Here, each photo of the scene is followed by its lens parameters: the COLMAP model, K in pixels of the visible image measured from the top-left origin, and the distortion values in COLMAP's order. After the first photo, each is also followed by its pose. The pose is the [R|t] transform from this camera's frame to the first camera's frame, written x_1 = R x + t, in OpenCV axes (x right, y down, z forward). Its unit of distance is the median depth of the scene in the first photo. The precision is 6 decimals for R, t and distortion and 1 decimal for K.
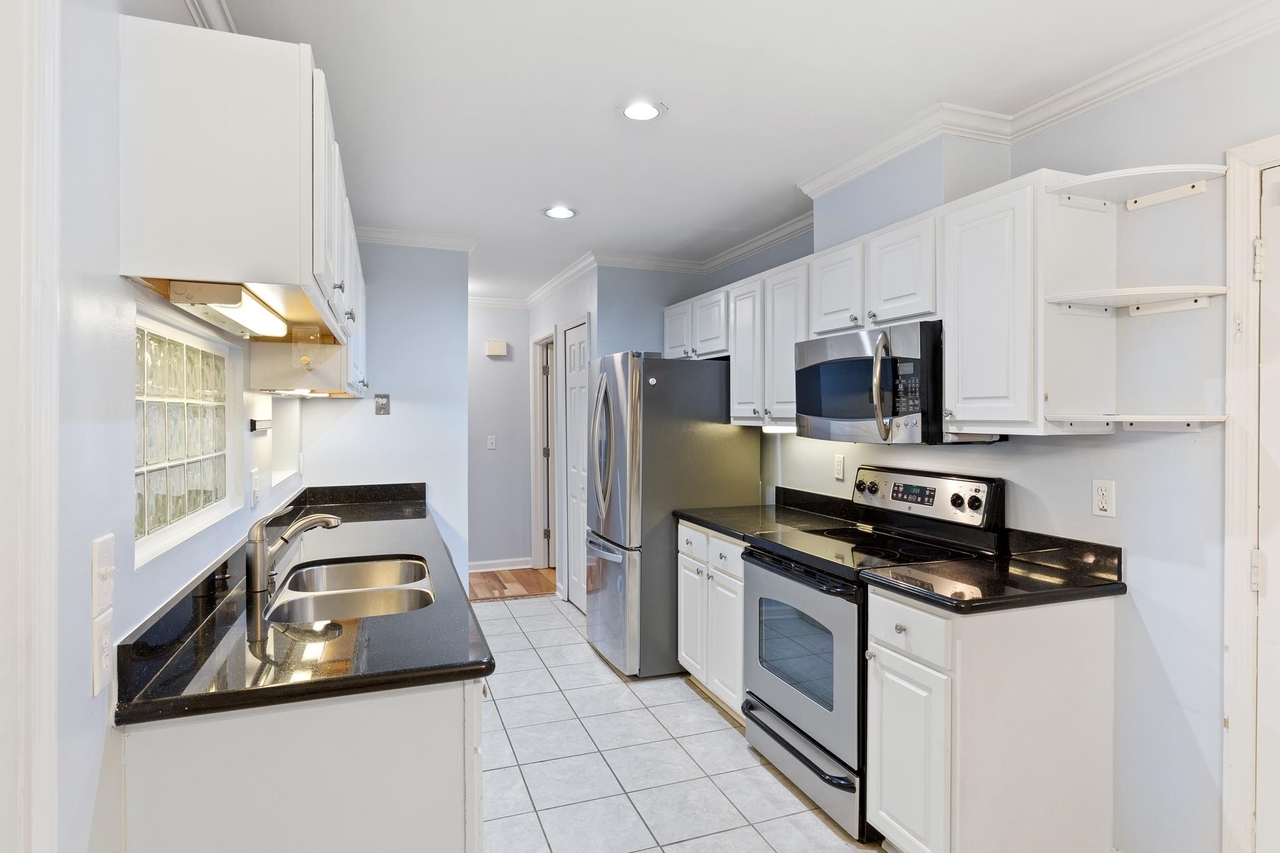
lens RADIAL K [[605.9, 0, 639.7], [0, 605.9, 449.1], [0, 0, 1]] dist [0.000890, 0.000207]
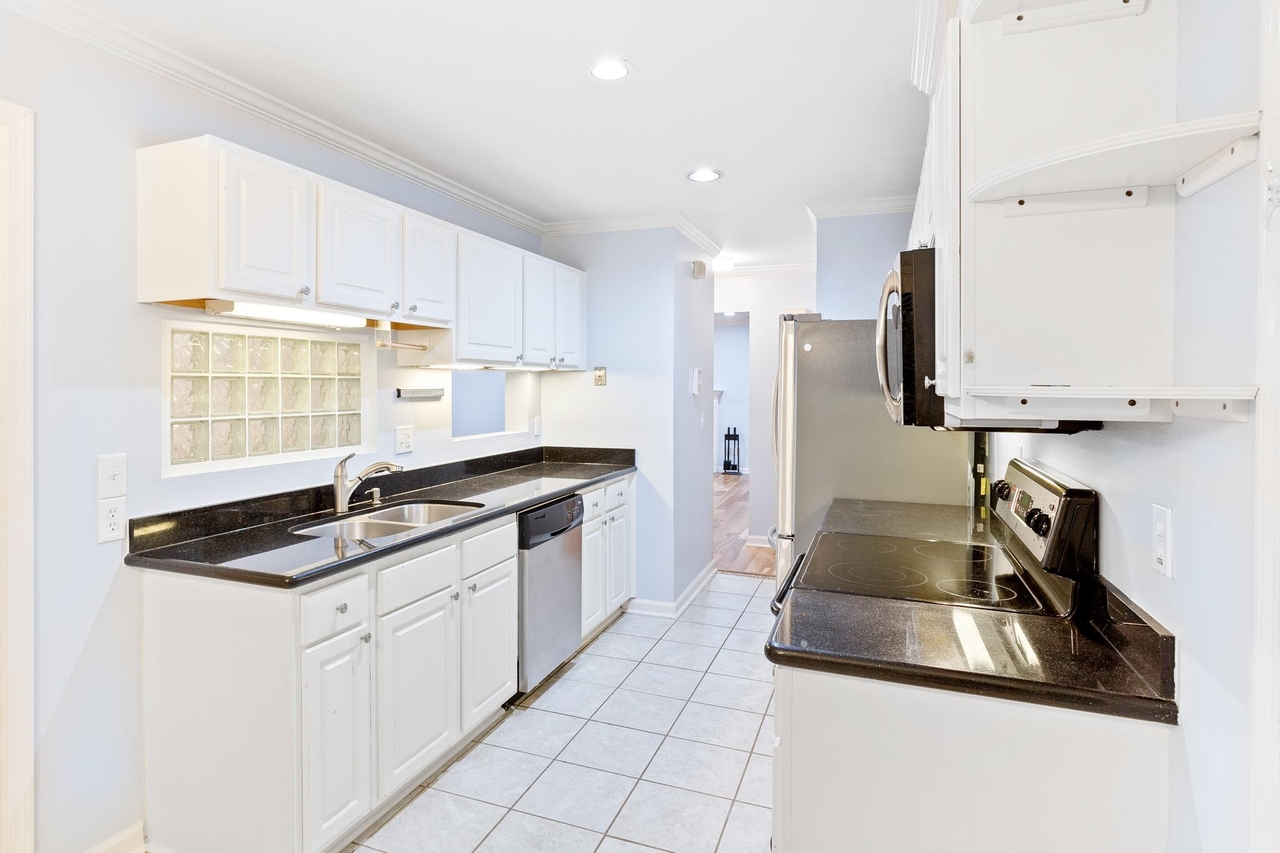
lens RADIAL K [[629.4, 0, 640.0], [0, 629.4, 426.5], [0, 0, 1]] dist [-0.002792, 0.001155]
pose [[0.787790, 0.040770, -0.614593, 0.611705], [-0.037367, 0.999133, 0.018383, -0.010915], [0.614809, 0.008484, 0.788630, 0.223855]]
